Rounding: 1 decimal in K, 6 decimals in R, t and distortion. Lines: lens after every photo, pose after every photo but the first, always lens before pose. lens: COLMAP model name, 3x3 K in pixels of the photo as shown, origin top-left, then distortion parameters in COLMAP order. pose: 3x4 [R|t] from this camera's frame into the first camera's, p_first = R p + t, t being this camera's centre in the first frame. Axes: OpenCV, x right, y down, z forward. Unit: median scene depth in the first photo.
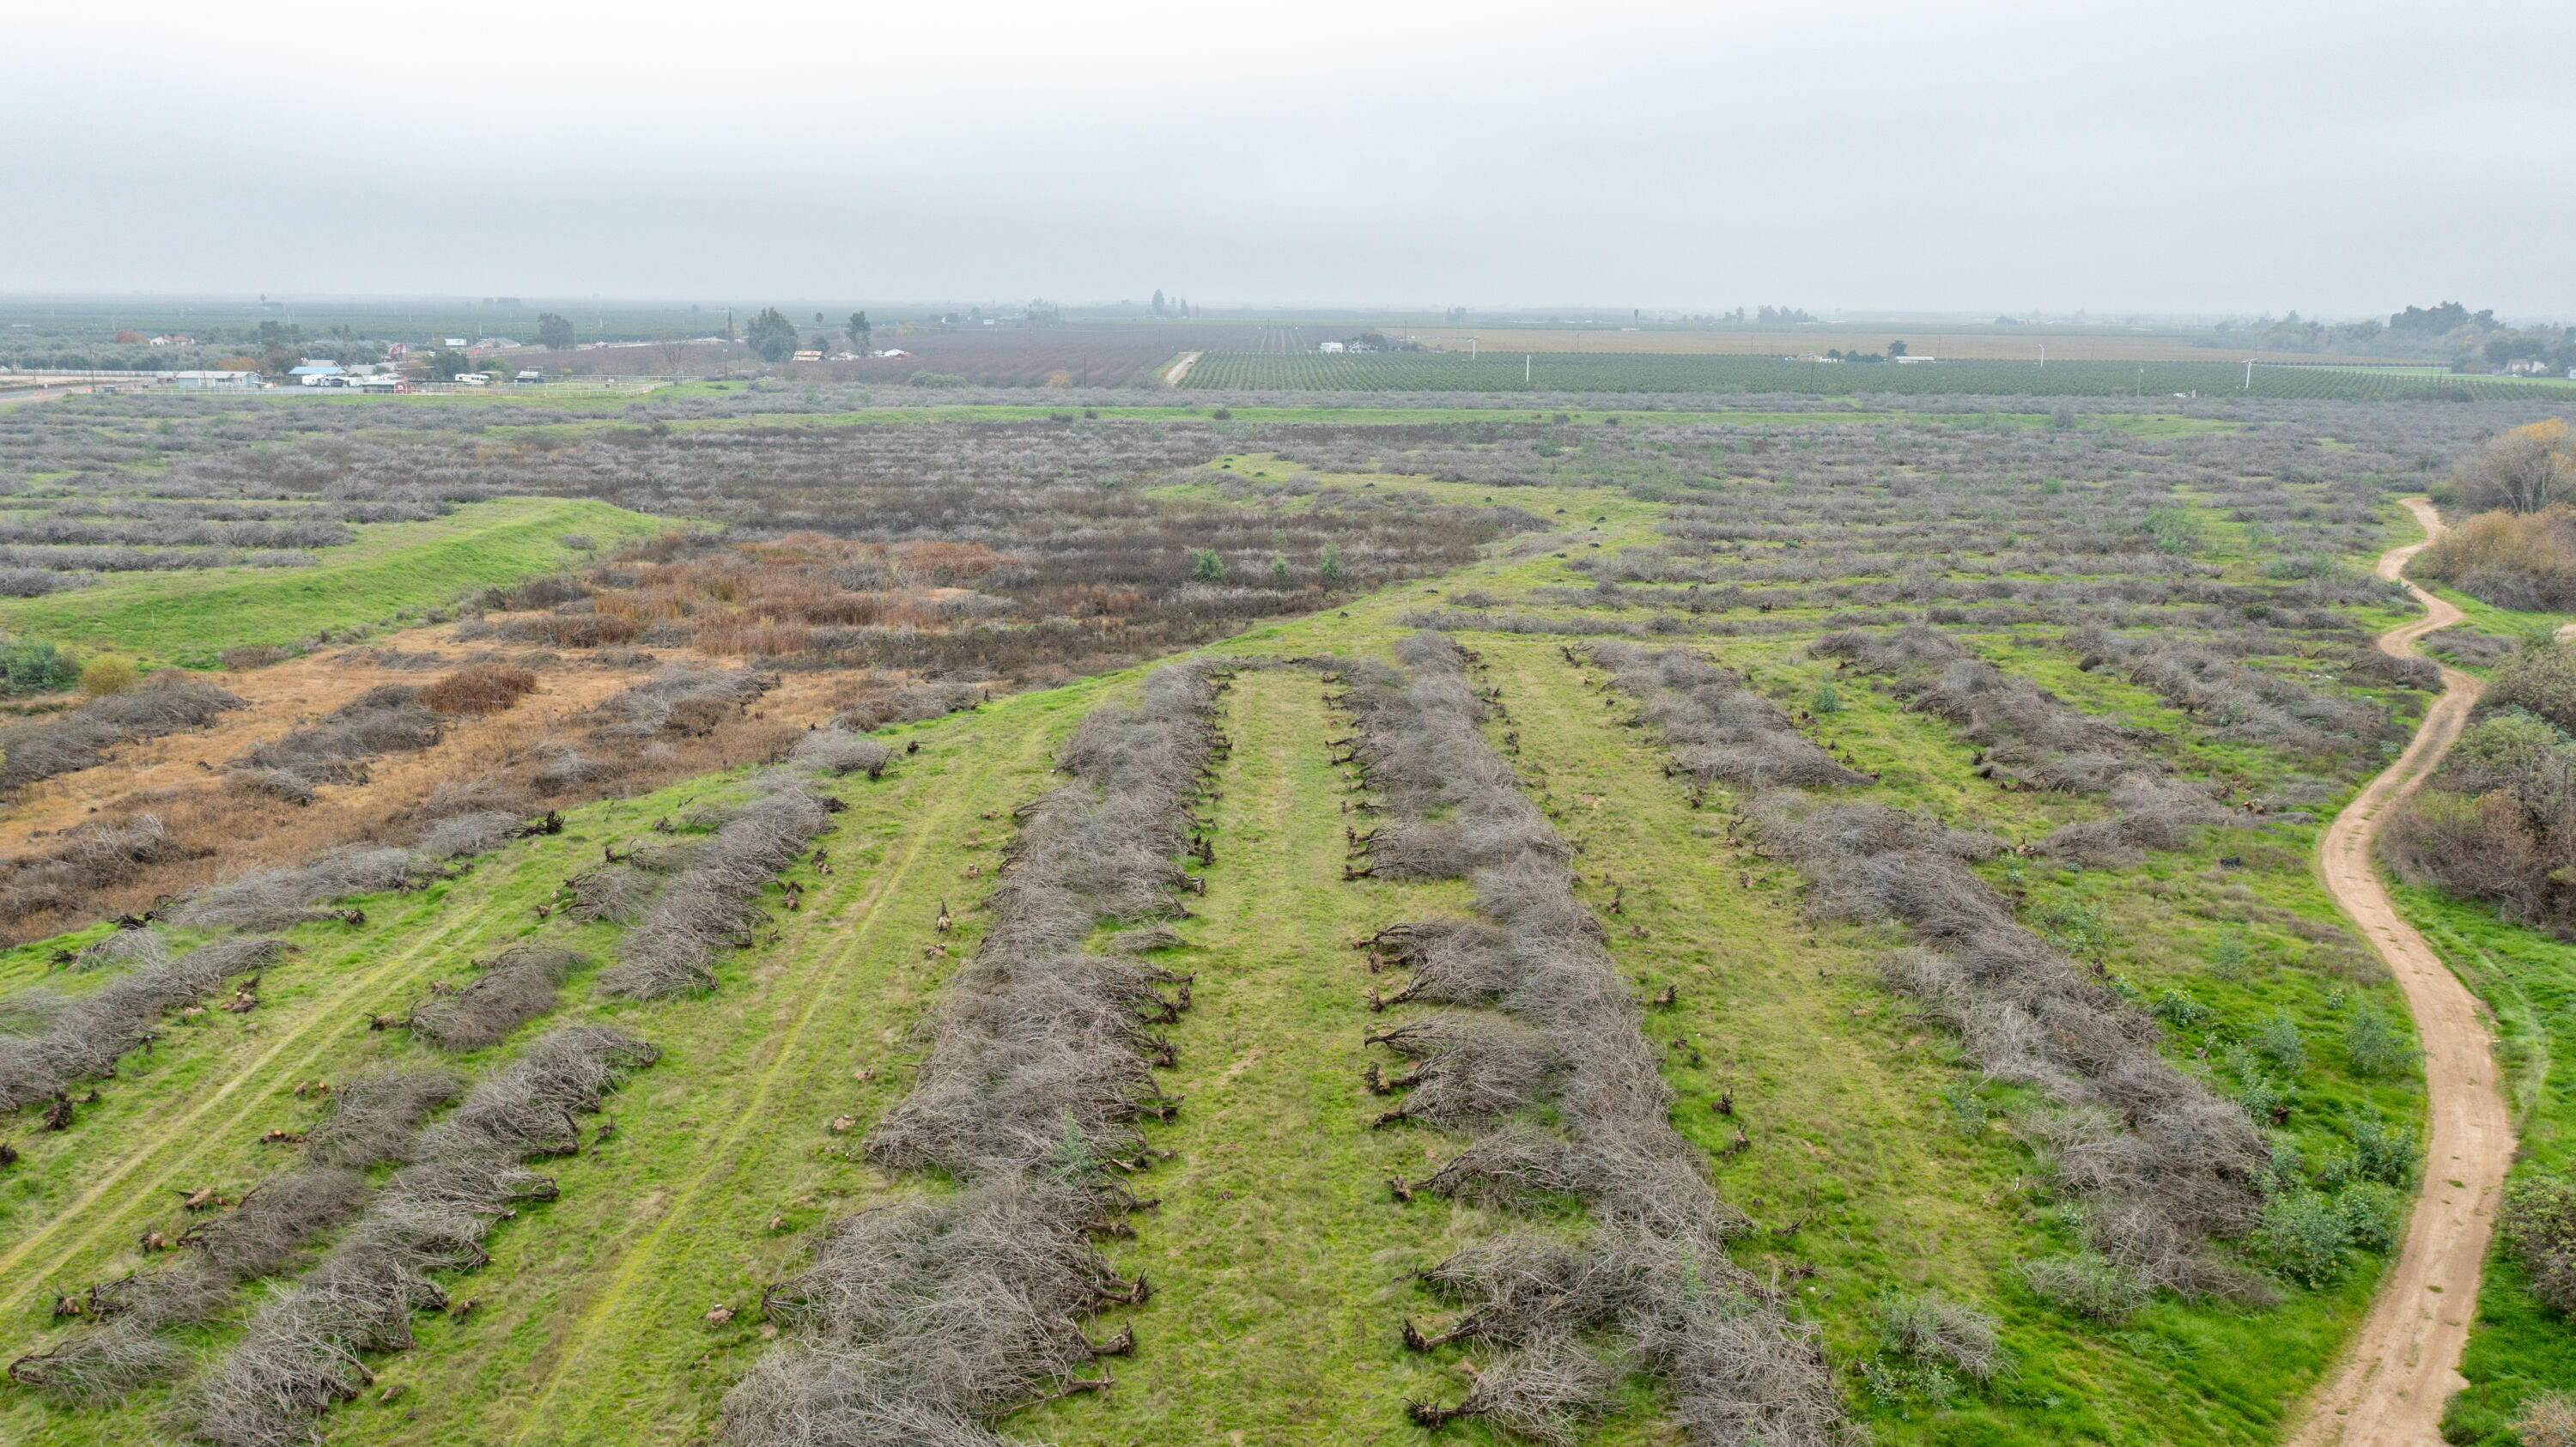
lens RADIAL K [[2037.4, 0, 1281.9], [0, 2037.4, 717.0], [0, 0, 1]] dist [-0.013428, 0.000118]
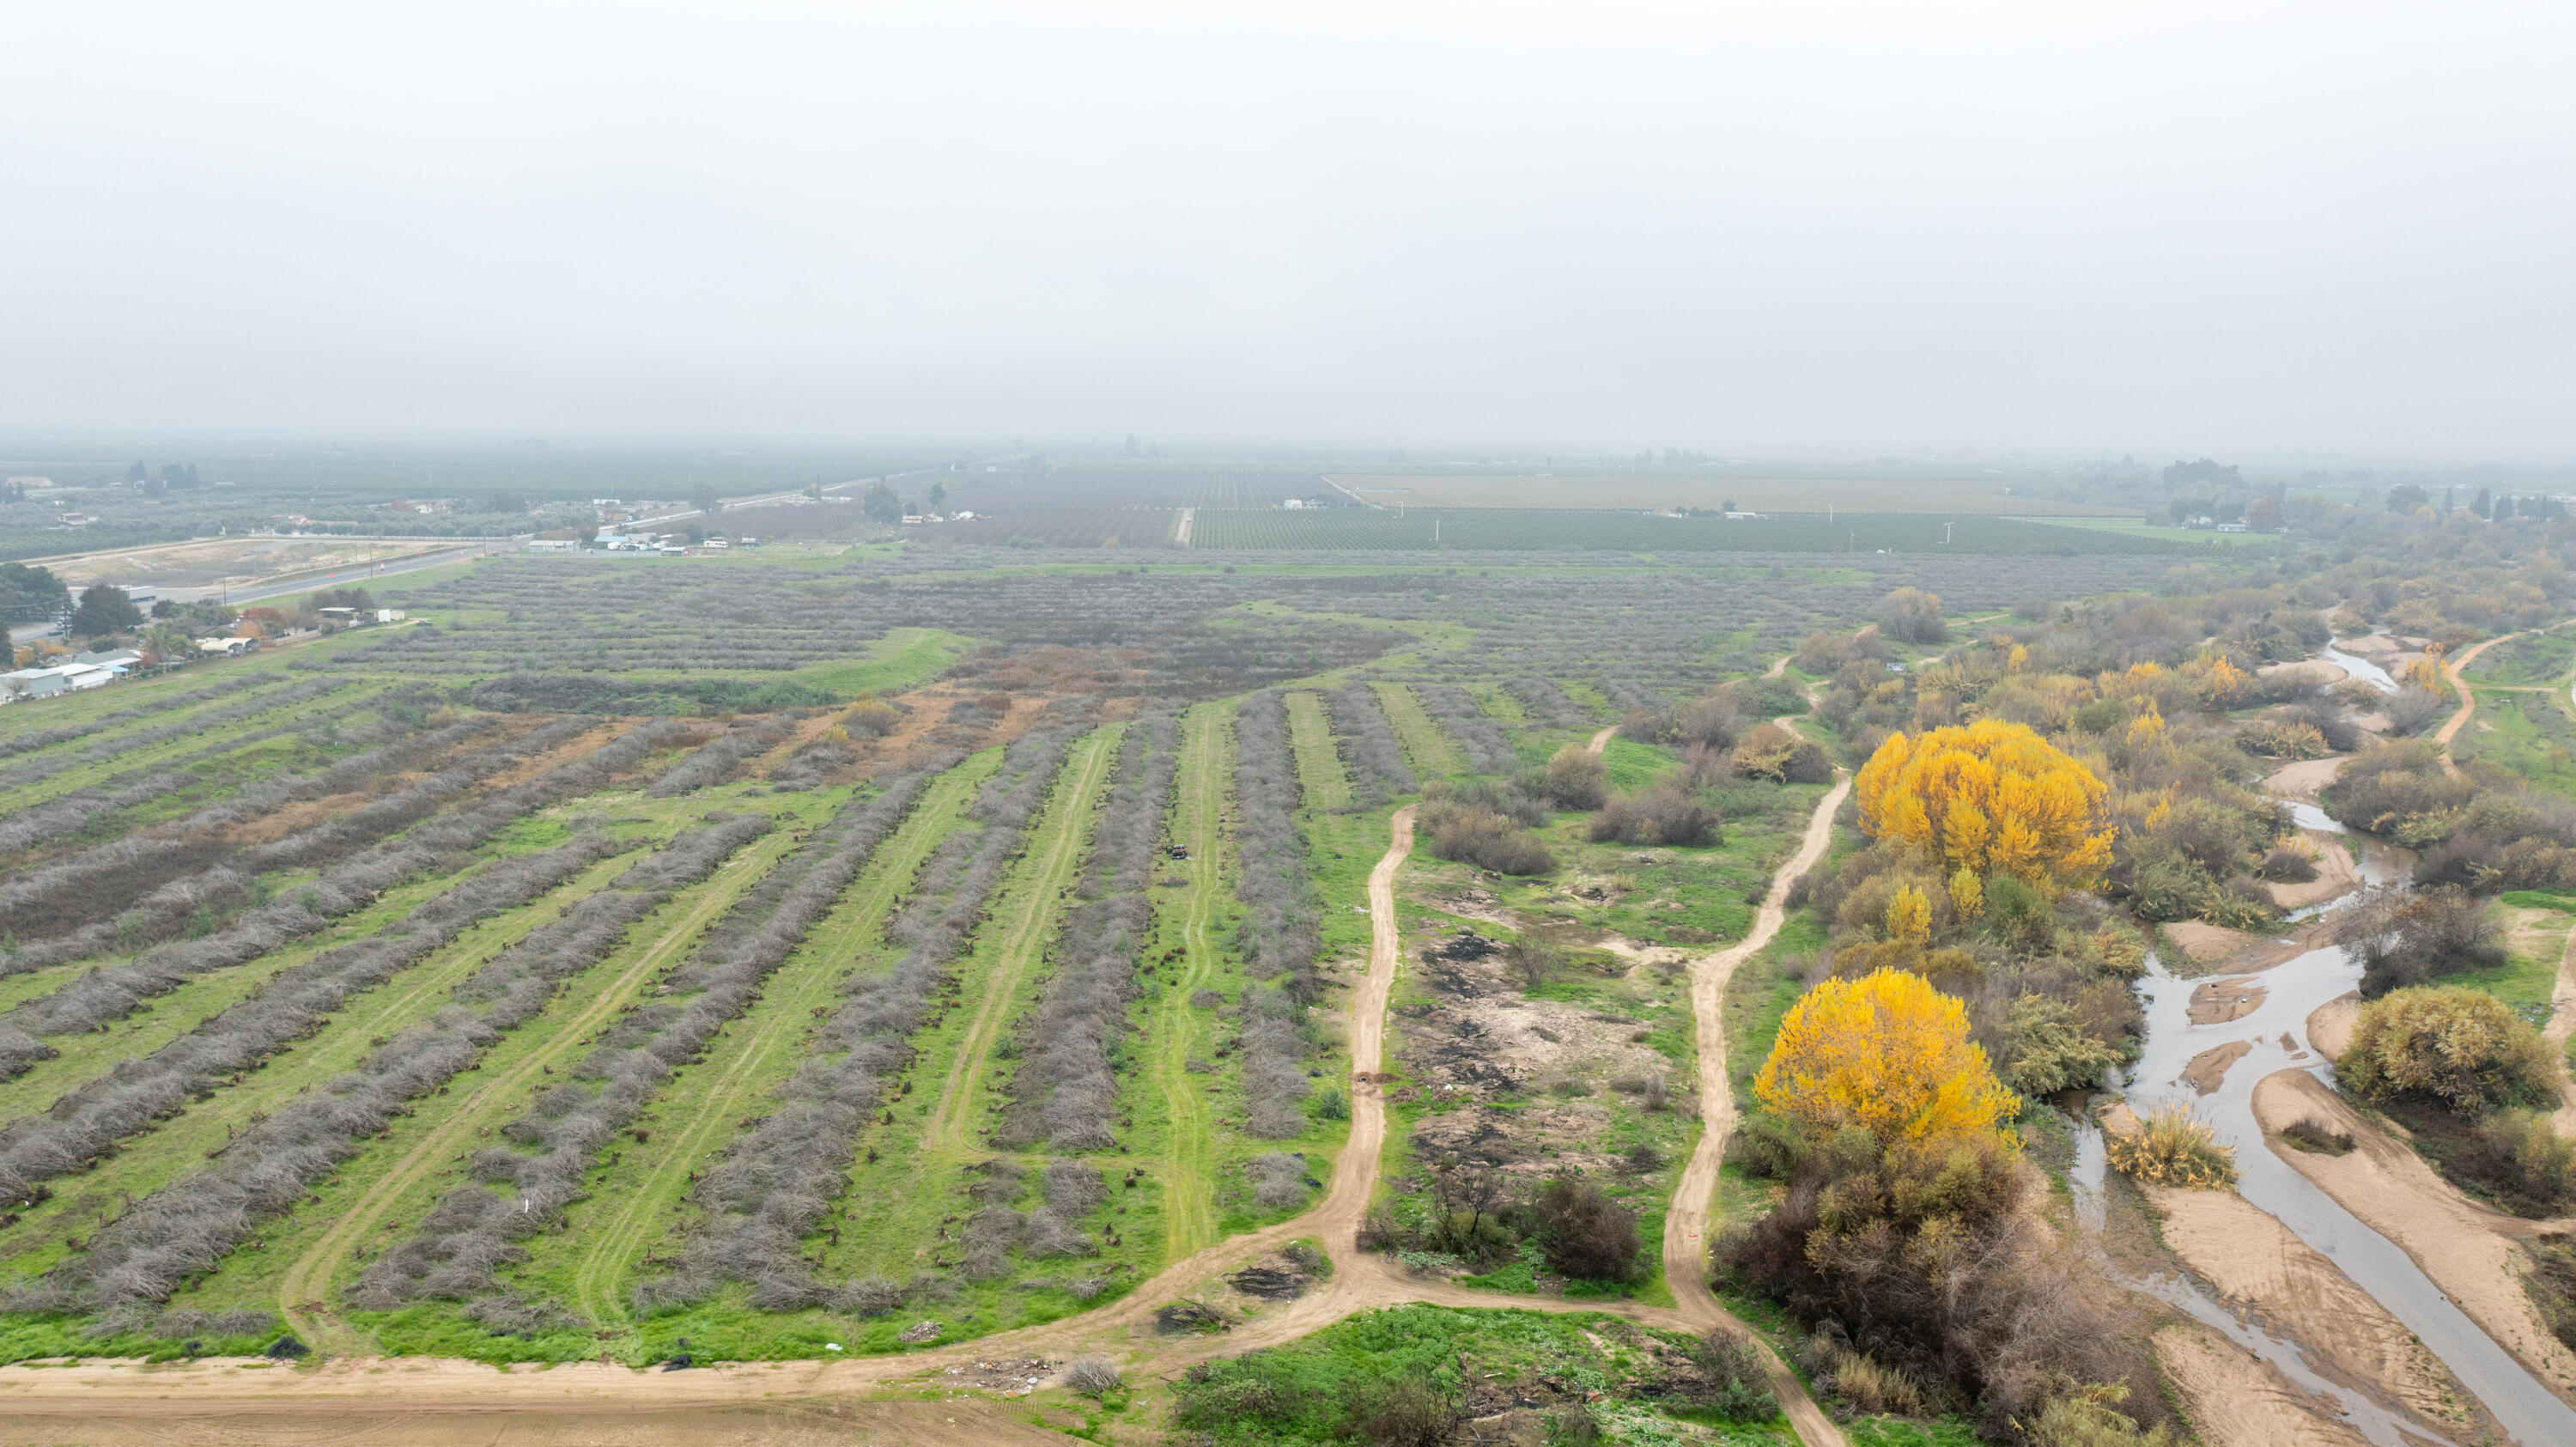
lens RADIAL K [[2037.4, 0, 1281.7], [0, 2037.4, 721.7], [0, 0, 1]] dist [-0.013428, 0.000118]
pose [[0.999693, -0.003921, 0.024464, -0.048413], [0.005280, 0.998431, -0.055753, 0.087184], [-0.024207, 0.055866, 0.998145, -0.891905]]
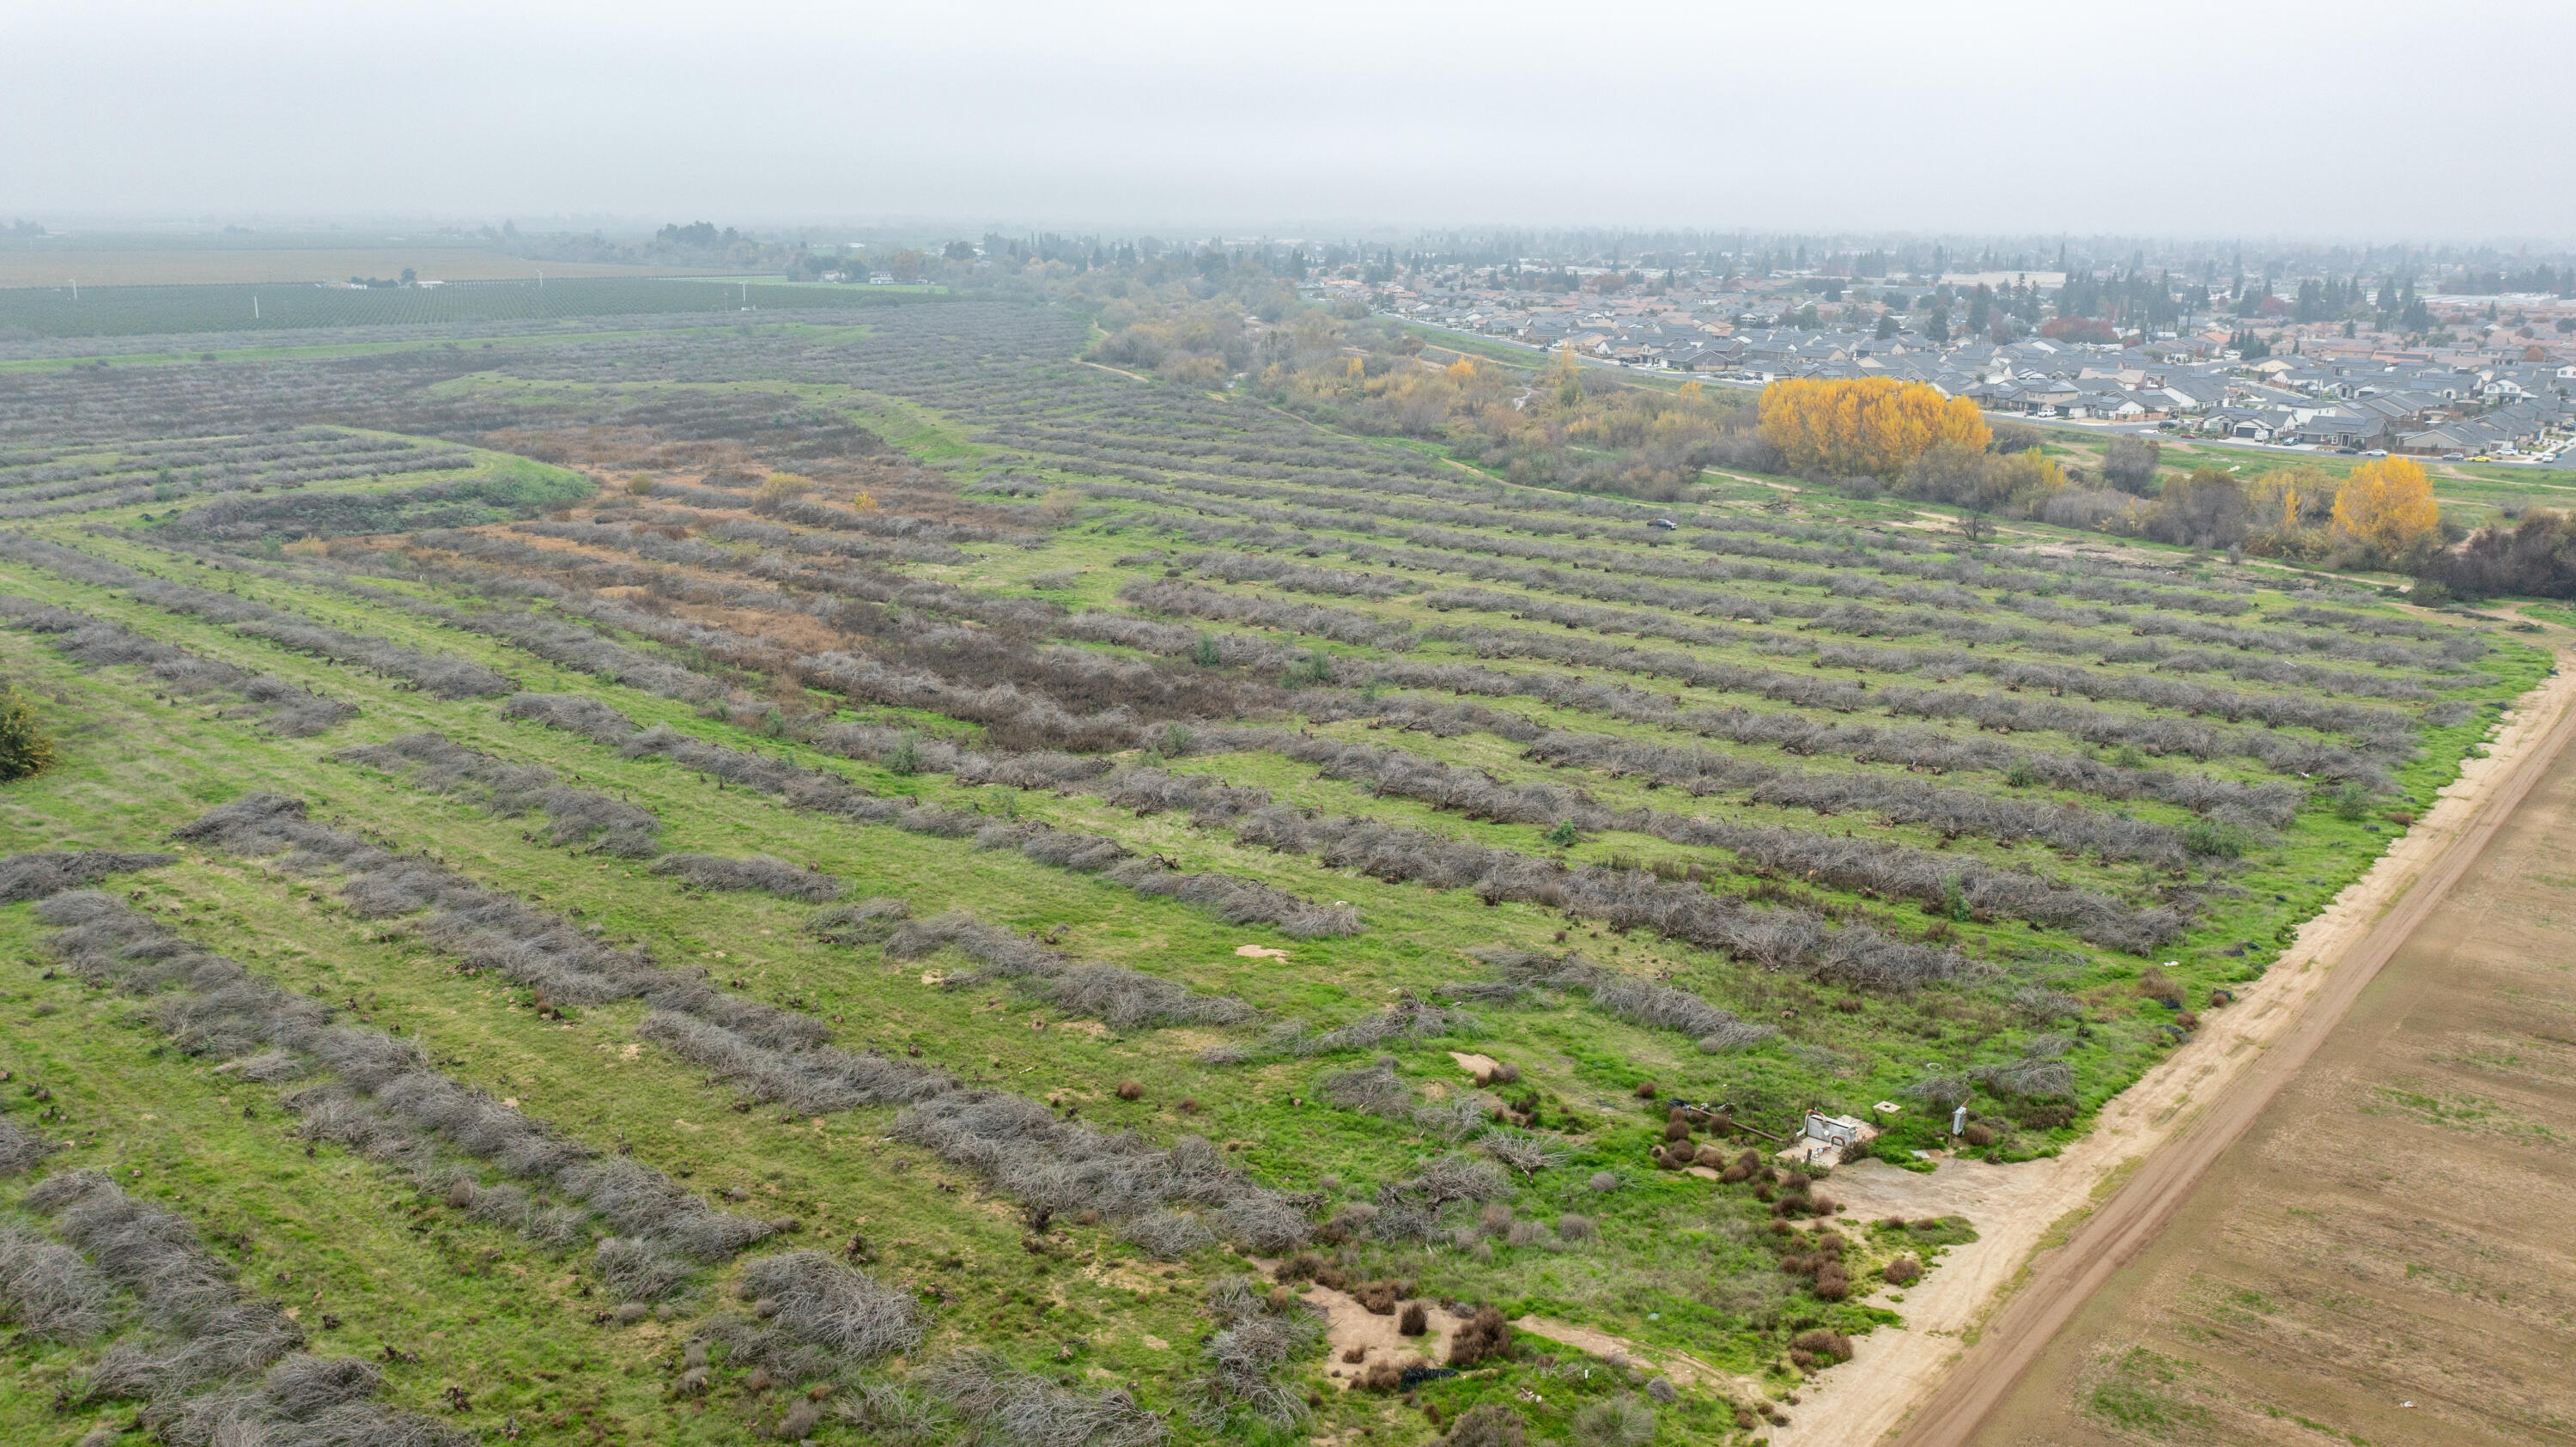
lens RADIAL K [[2037.4, 0, 1283.2], [0, 2037.4, 719.3], [0, 0, 1]] dist [-0.013428, 0.000118]
pose [[0.633905, -0.191603, 0.749301, -1.054601], [0.151453, 0.980822, 0.122677, 0.040206], [-0.758437, 0.035718, 0.650767, -0.615489]]
